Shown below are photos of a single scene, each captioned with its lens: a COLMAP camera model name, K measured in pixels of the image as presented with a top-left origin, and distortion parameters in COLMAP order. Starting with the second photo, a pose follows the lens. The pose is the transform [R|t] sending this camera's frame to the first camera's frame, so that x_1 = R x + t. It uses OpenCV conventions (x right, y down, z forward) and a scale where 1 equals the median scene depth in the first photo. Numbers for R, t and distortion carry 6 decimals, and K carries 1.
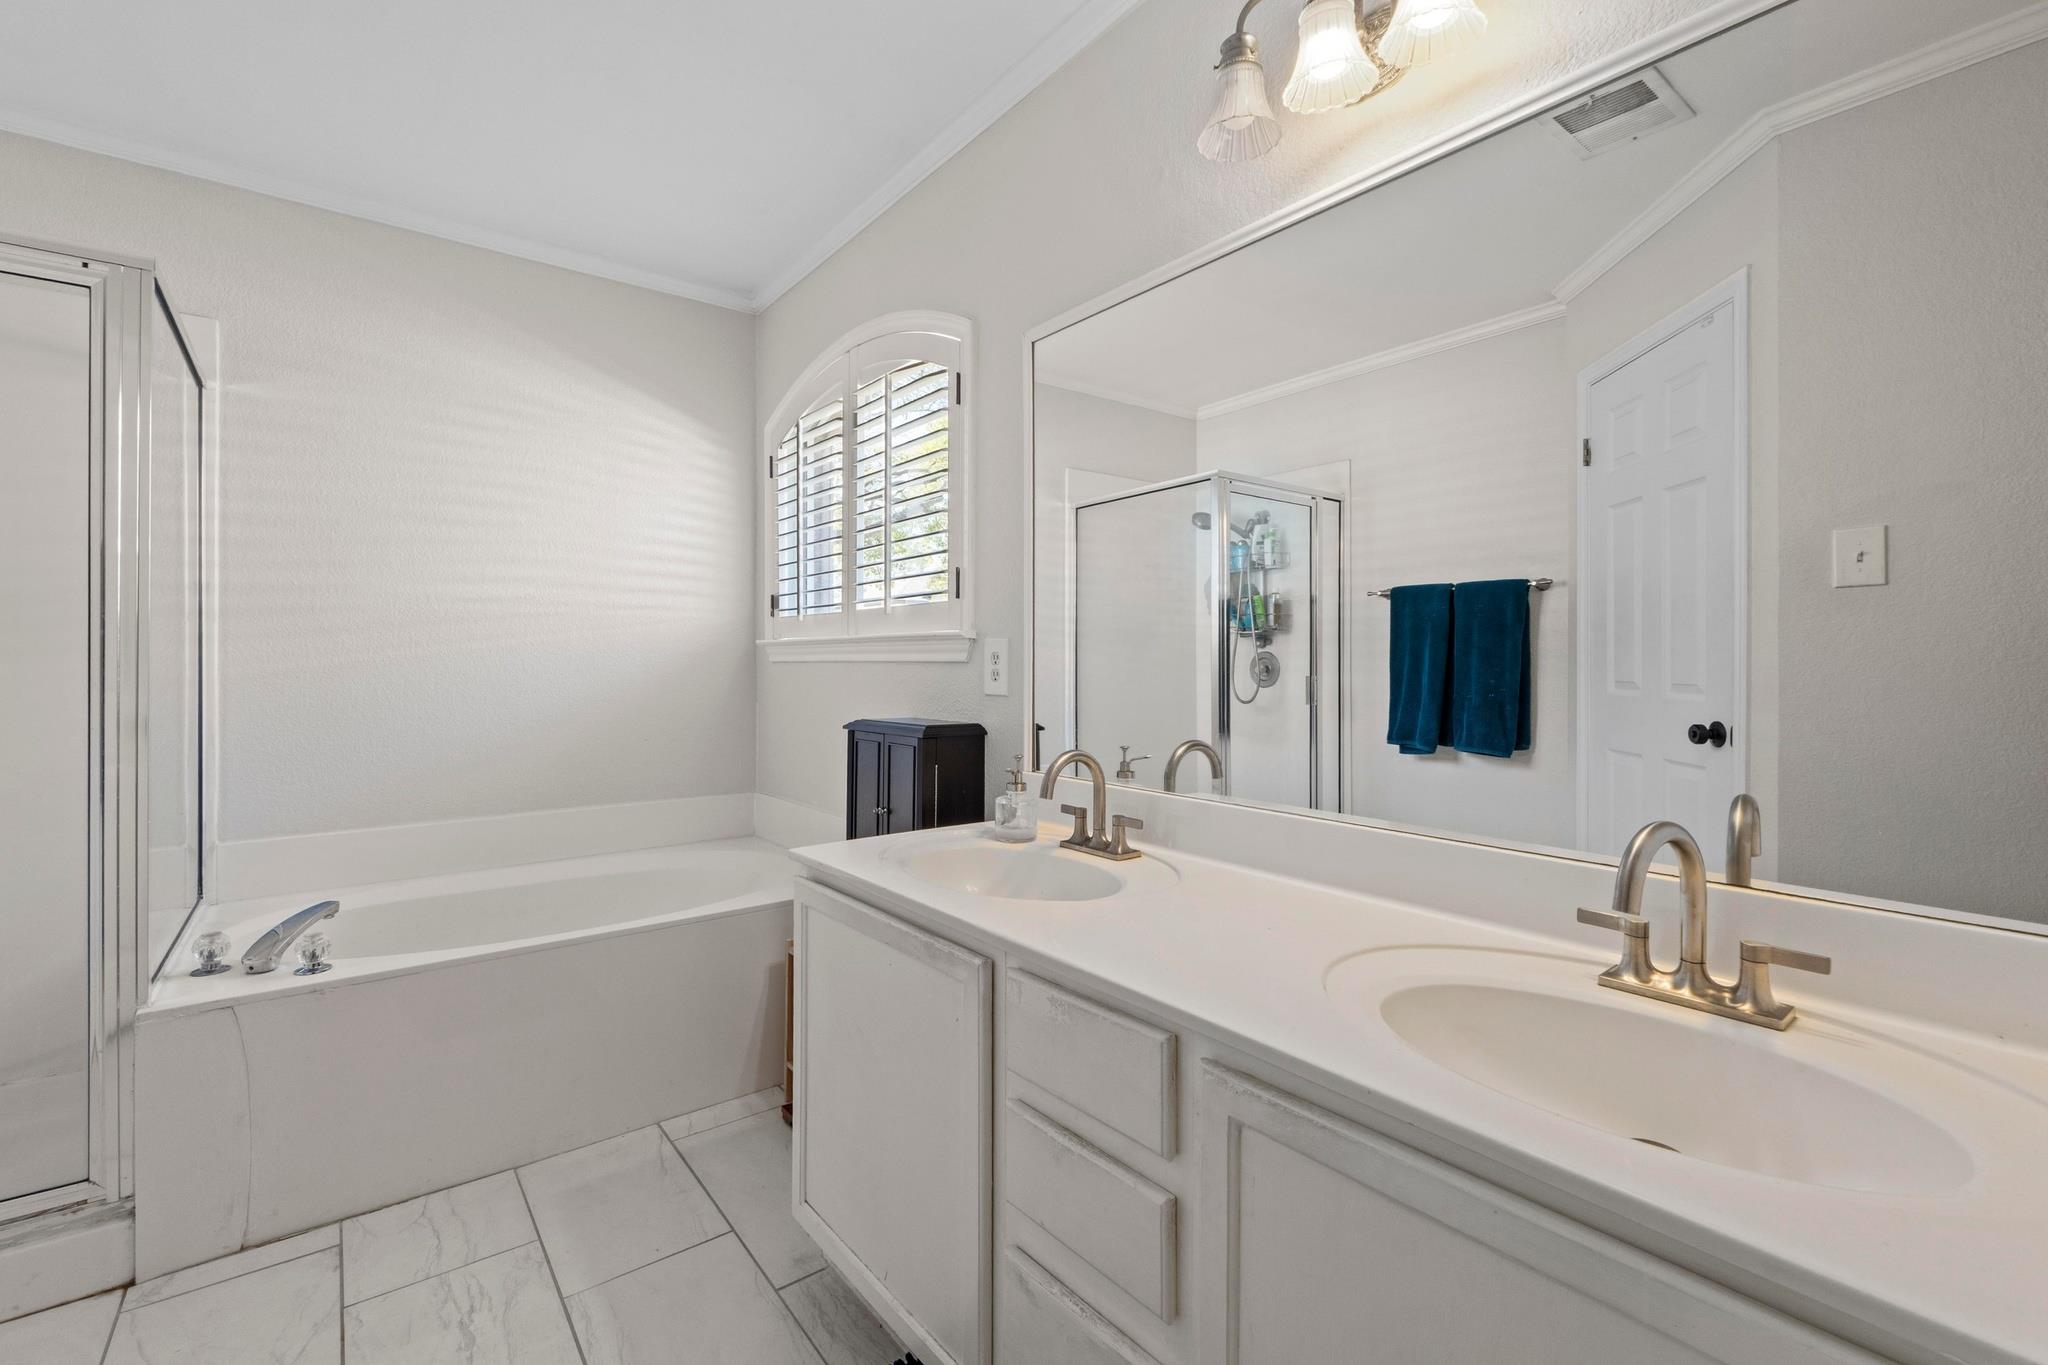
lens RADIAL K [[879.8, 0, 1013.5], [0, 879.8, 670.9], [0, 0, 1]] dist [-0.007021, 0.000149]
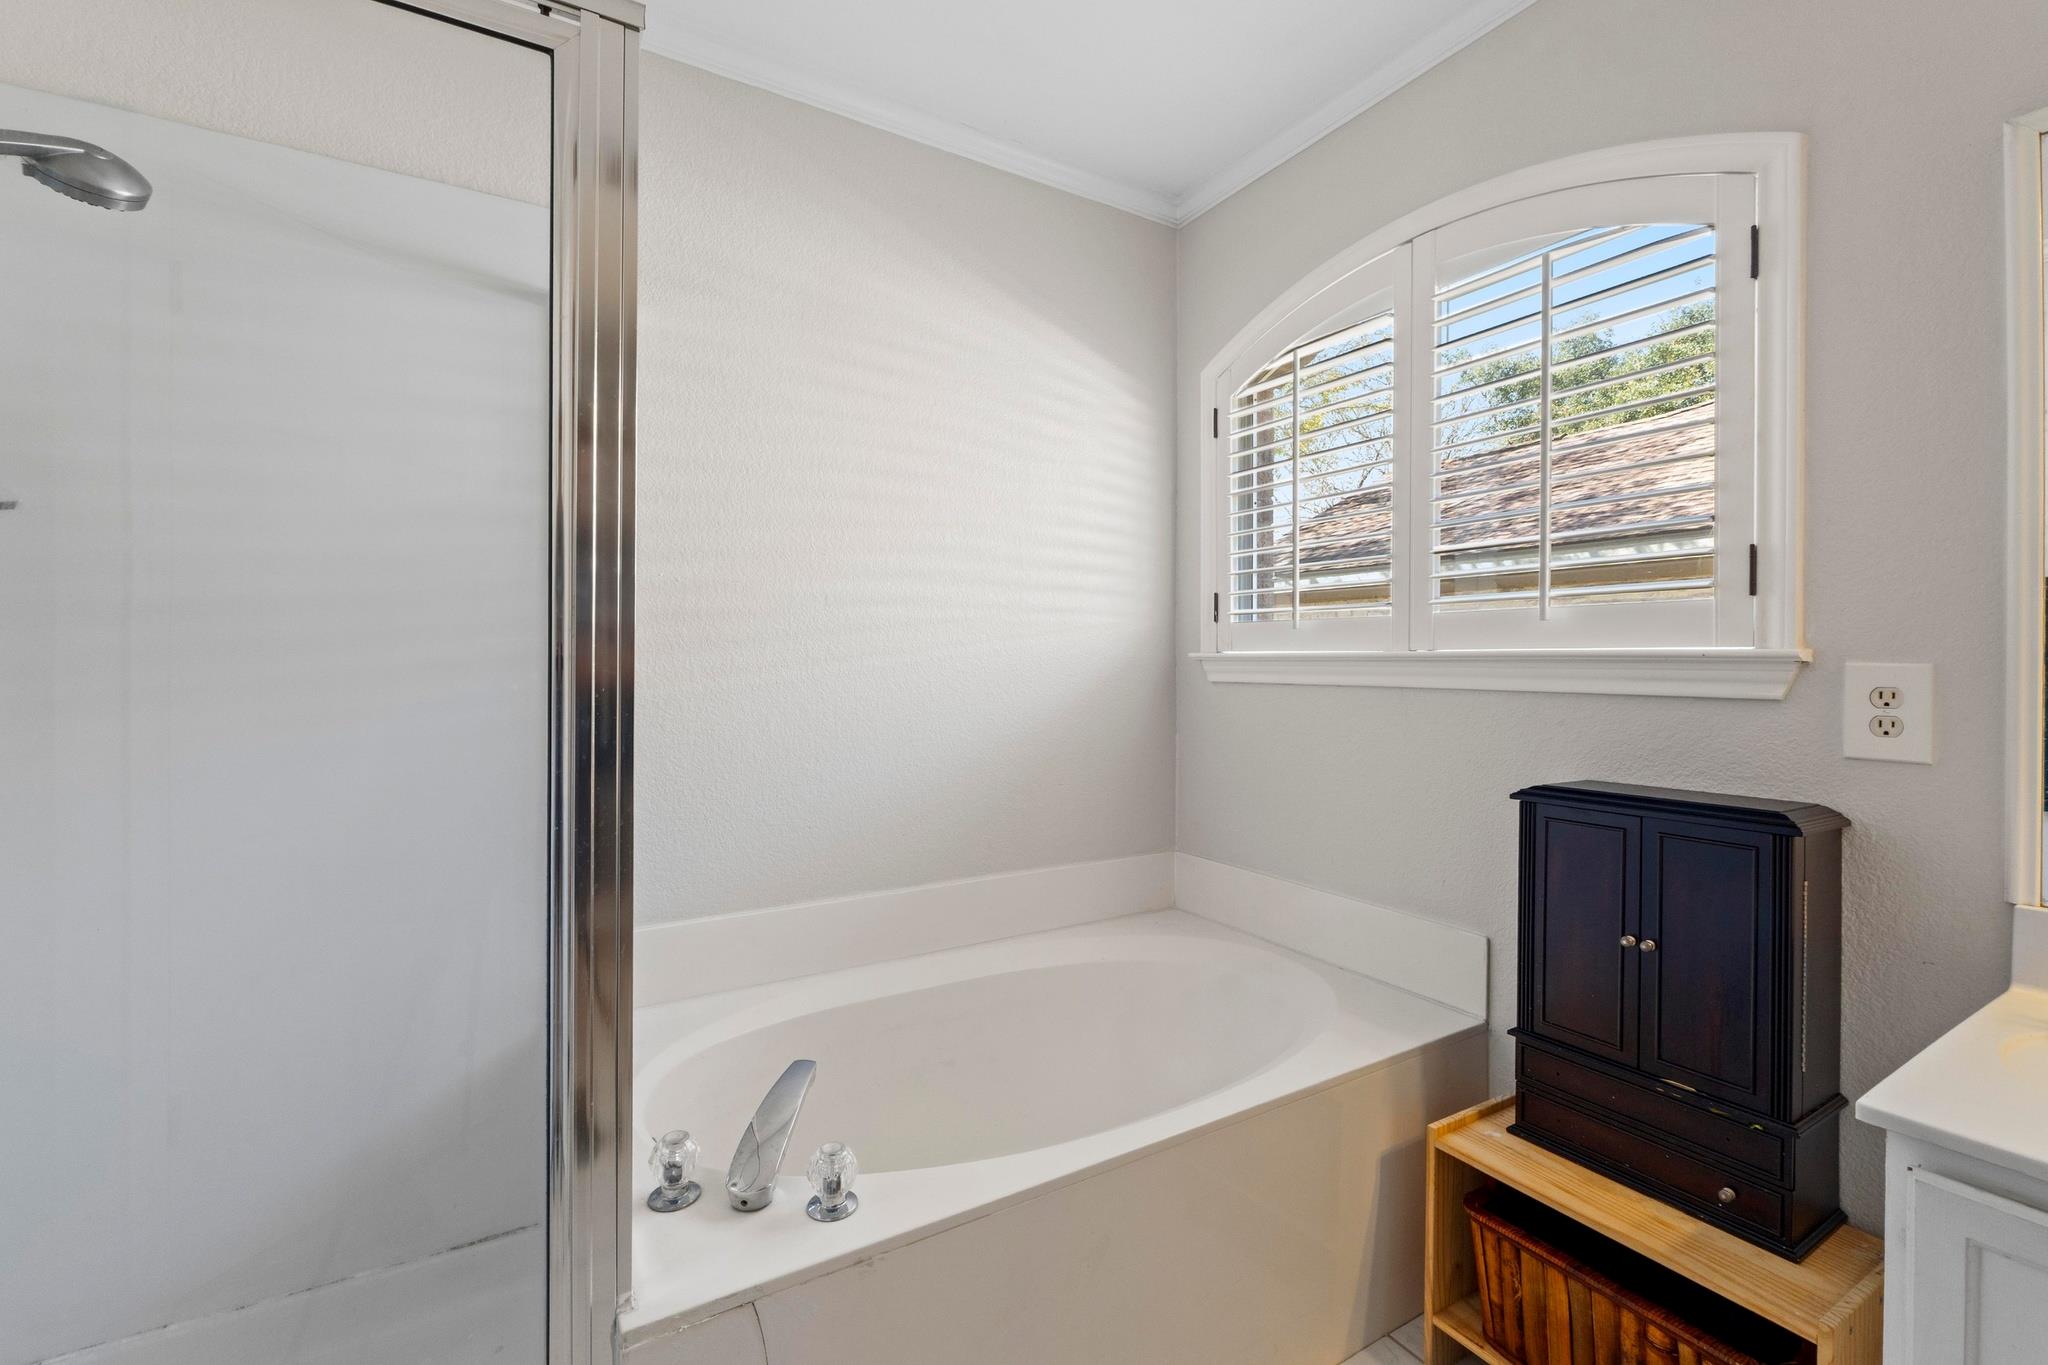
lens RADIAL K [[879.8, 0, 1036.3], [0, 879.8, 673.7], [0, 0, 1]] dist [-0.007021, 0.000149]
pose [[0.992499, 0.005518, -0.122127, -0.439670], [-0.005180, 0.999982, 0.003087, -0.025073], [0.122142, -0.002431, 0.992510, 0.307497]]
